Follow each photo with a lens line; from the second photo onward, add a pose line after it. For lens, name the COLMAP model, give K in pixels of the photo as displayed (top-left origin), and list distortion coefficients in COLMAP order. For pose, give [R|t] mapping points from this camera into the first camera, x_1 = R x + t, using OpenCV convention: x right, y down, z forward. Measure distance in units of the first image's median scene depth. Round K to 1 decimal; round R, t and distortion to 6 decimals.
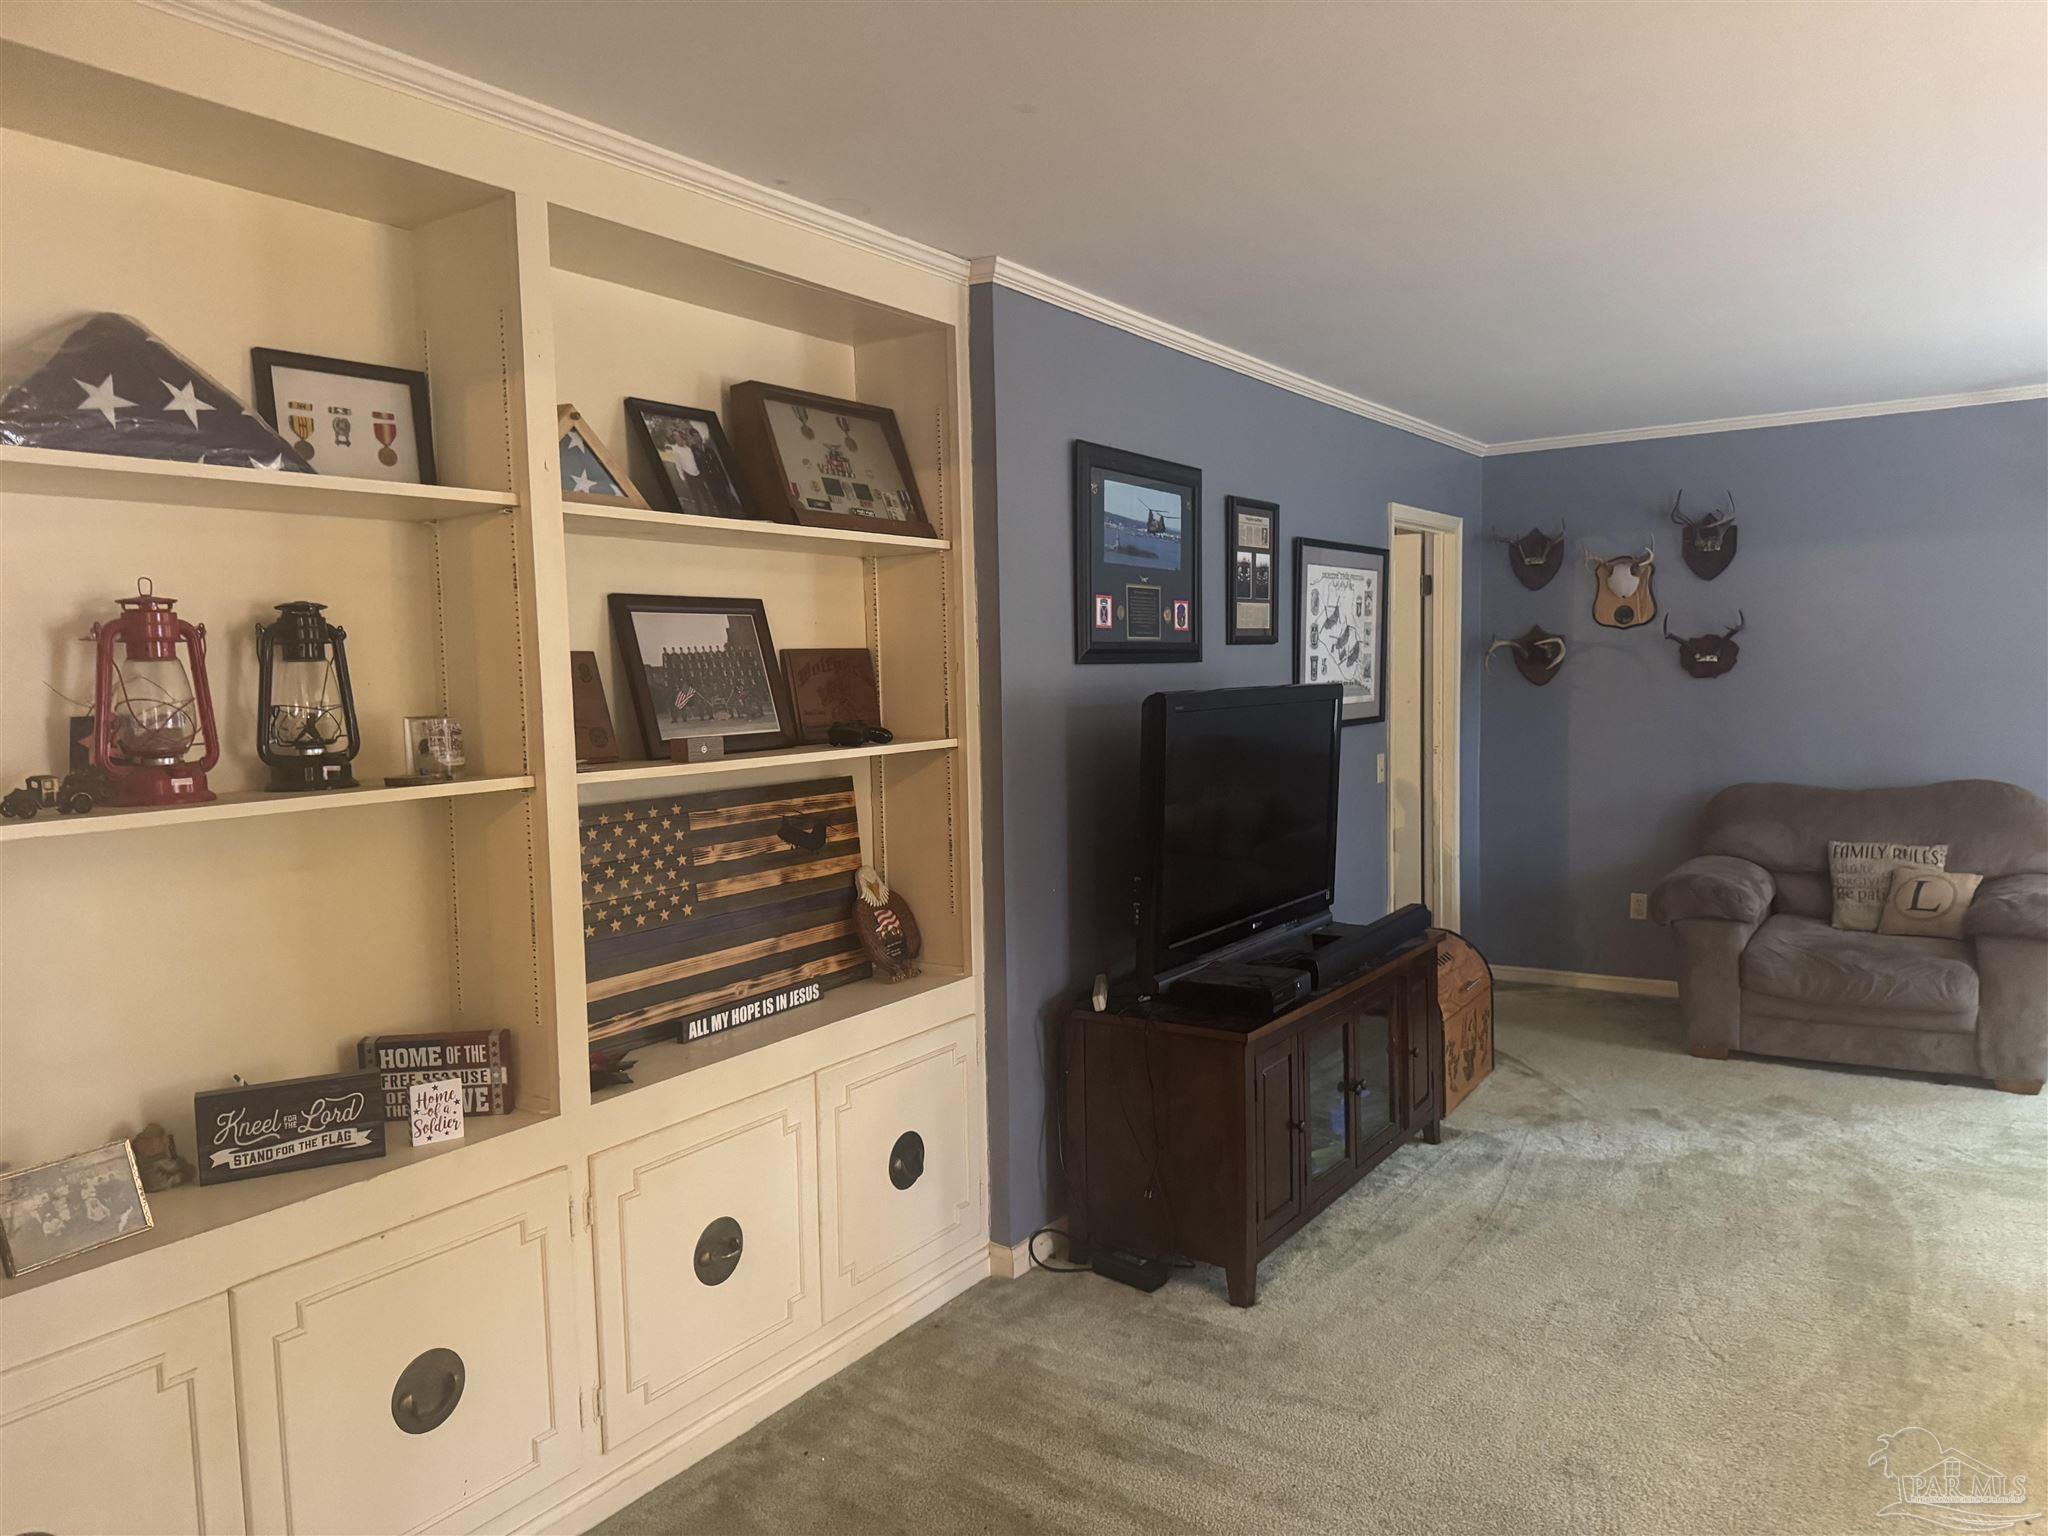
lens RADIAL K [[1457.0, 0, 1034.4], [0, 1457.0, 780.4], [0, 0, 1]] dist [0.085508, -0.085327]
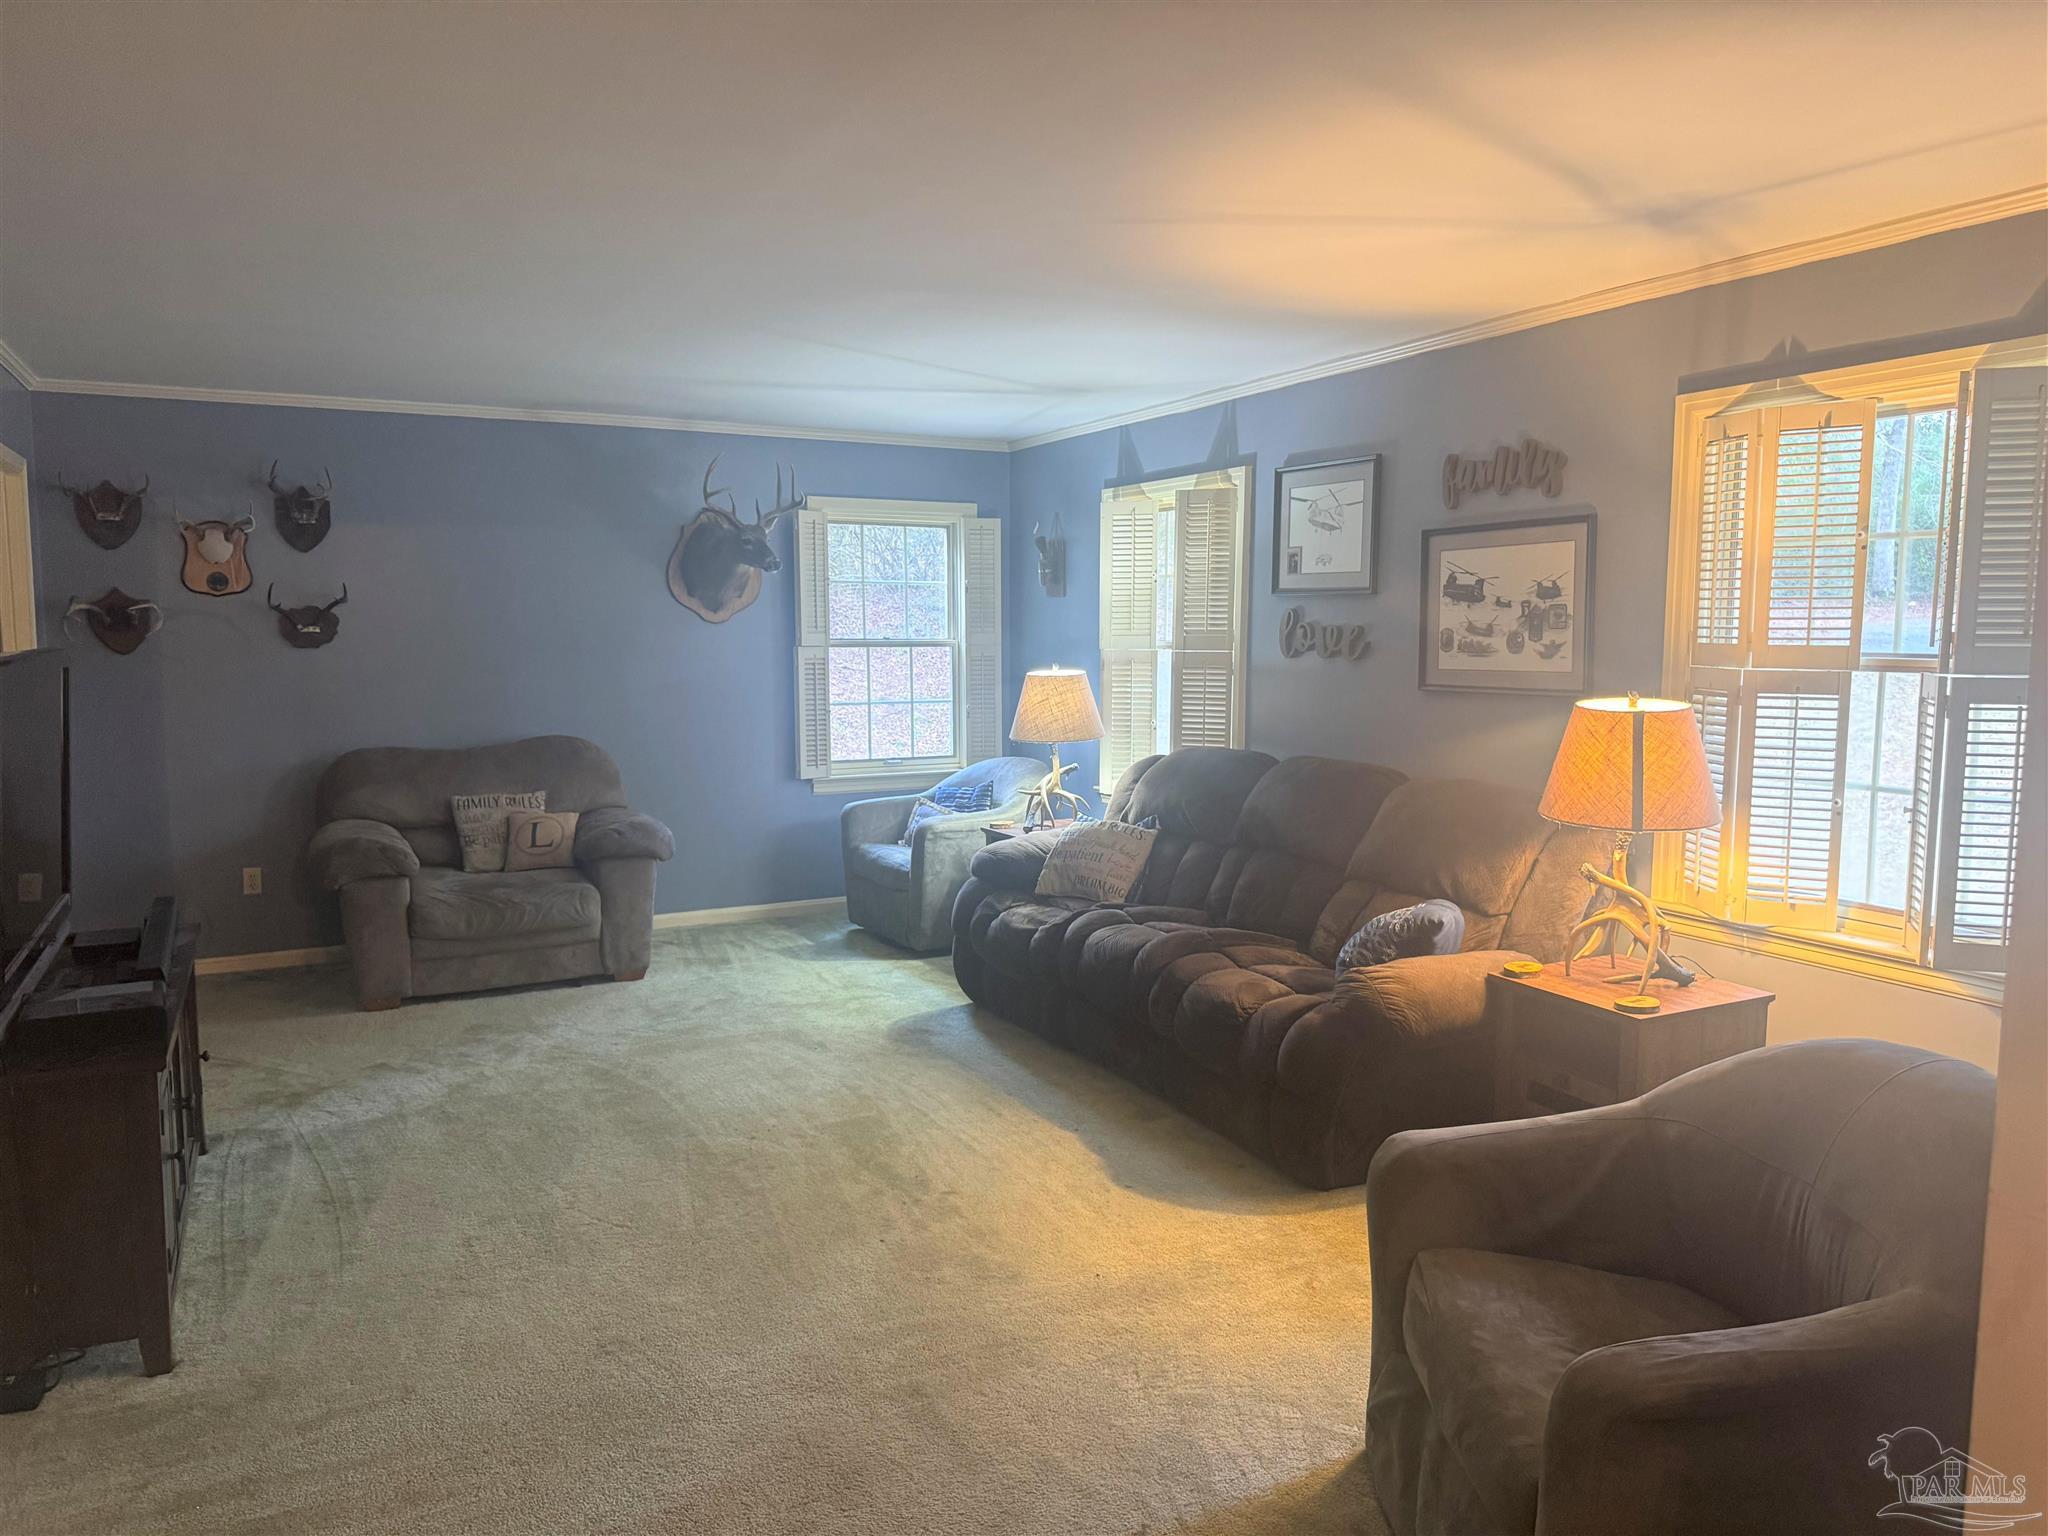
lens RADIAL K [[1447.3, 0, 1032.8], [0, 1447.3, 762.0], [0, 0, 1]] dist [0.058522, -0.082528]
pose [[0.486403, -0.057042, 0.871871, -0.294855], [0.053126, 0.997951, 0.035652, -0.000642], [-0.872118, 0.028978, 0.488436, 0.118348]]
